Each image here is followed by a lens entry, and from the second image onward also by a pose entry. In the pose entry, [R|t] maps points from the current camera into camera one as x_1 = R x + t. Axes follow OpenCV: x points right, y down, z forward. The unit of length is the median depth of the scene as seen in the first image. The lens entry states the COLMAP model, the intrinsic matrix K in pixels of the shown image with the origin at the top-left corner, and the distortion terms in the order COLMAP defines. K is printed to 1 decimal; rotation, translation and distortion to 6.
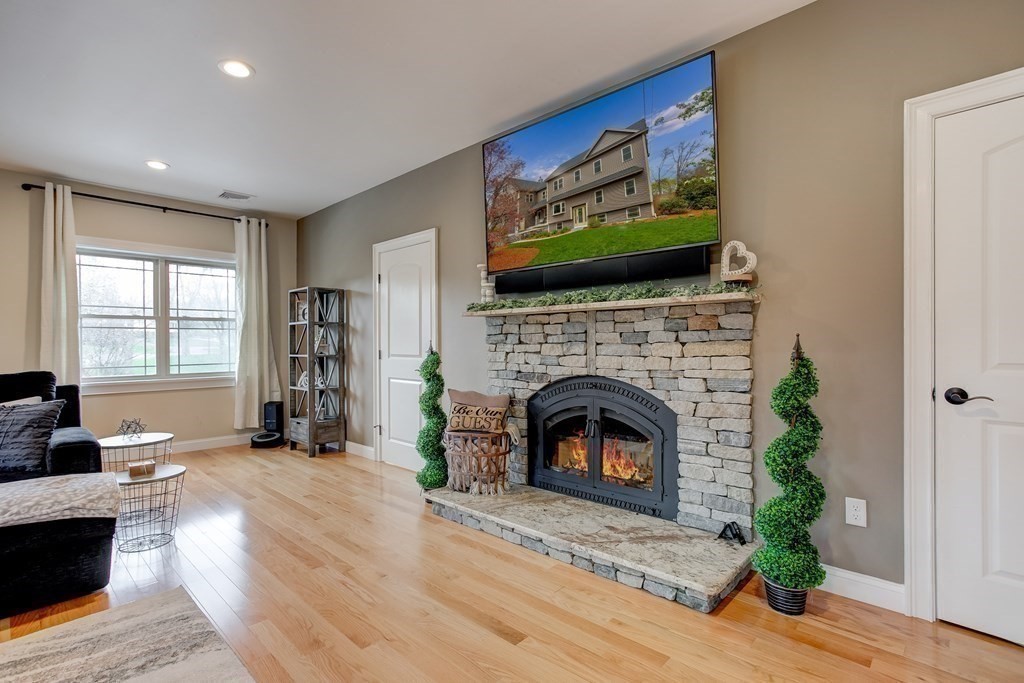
lens RADIAL K [[490.5, 0, 512.0], [0, 490.5, 341.5], [0, 0, 1]] dist [-0.056322, 0.033181]
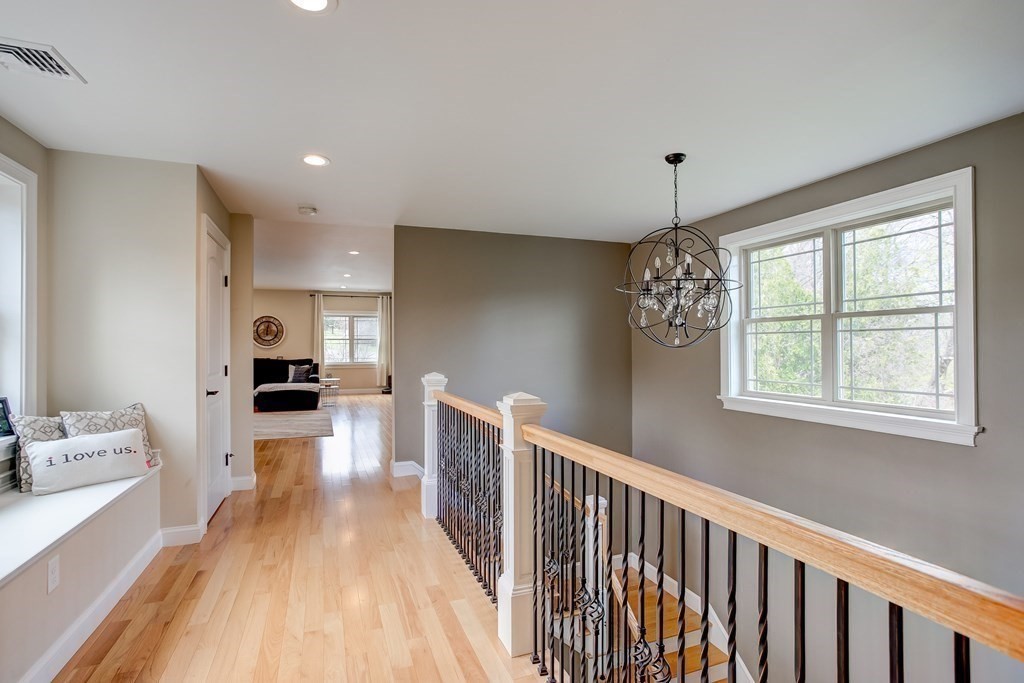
lens RADIAL K [[498.7, 0, 508.0], [0, 498.7, 344.2], [0, 0, 1]] dist [-0.052333, 0.033405]
pose [[0.896717, 0.004197, -0.442583, 1.373058], [-0.003538, 0.999991, 0.002314, -0.039688], [0.442589, -0.000509, 0.896724, -1.147514]]
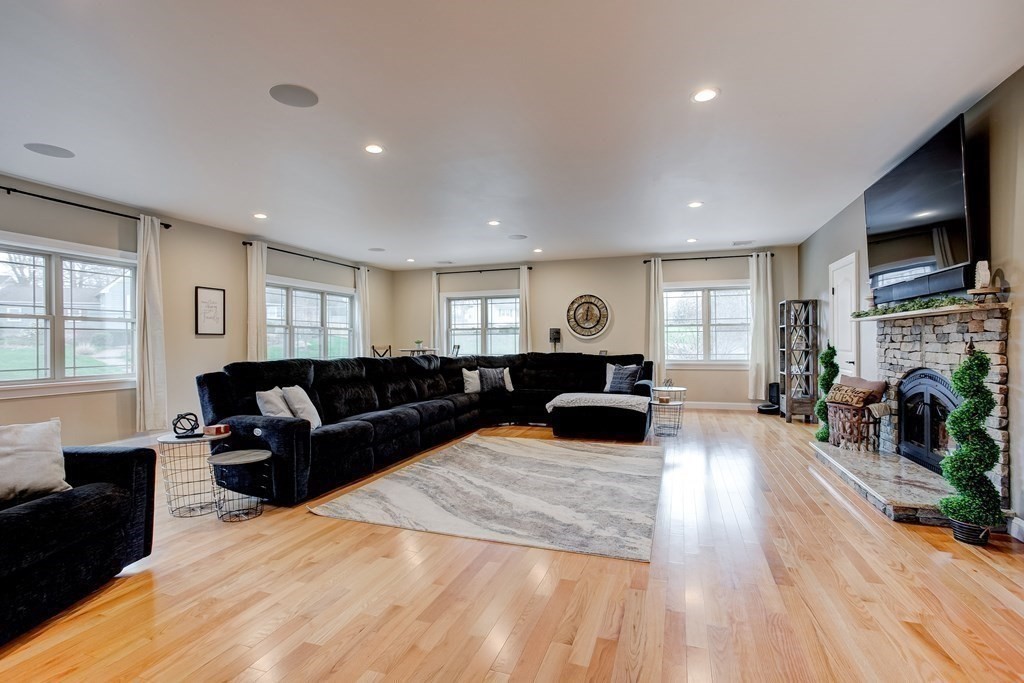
lens RADIAL K [[498.7, 0, 508.0], [0, 498.7, 344.2], [0, 0, 1]] dist [-0.052333, 0.033405]
pose [[0.408983, 0.006810, -0.912517, 0.627187], [0.007960, 0.999907, 0.011030, -0.009820], [0.912507, -0.011775, 0.408891, -0.356356]]
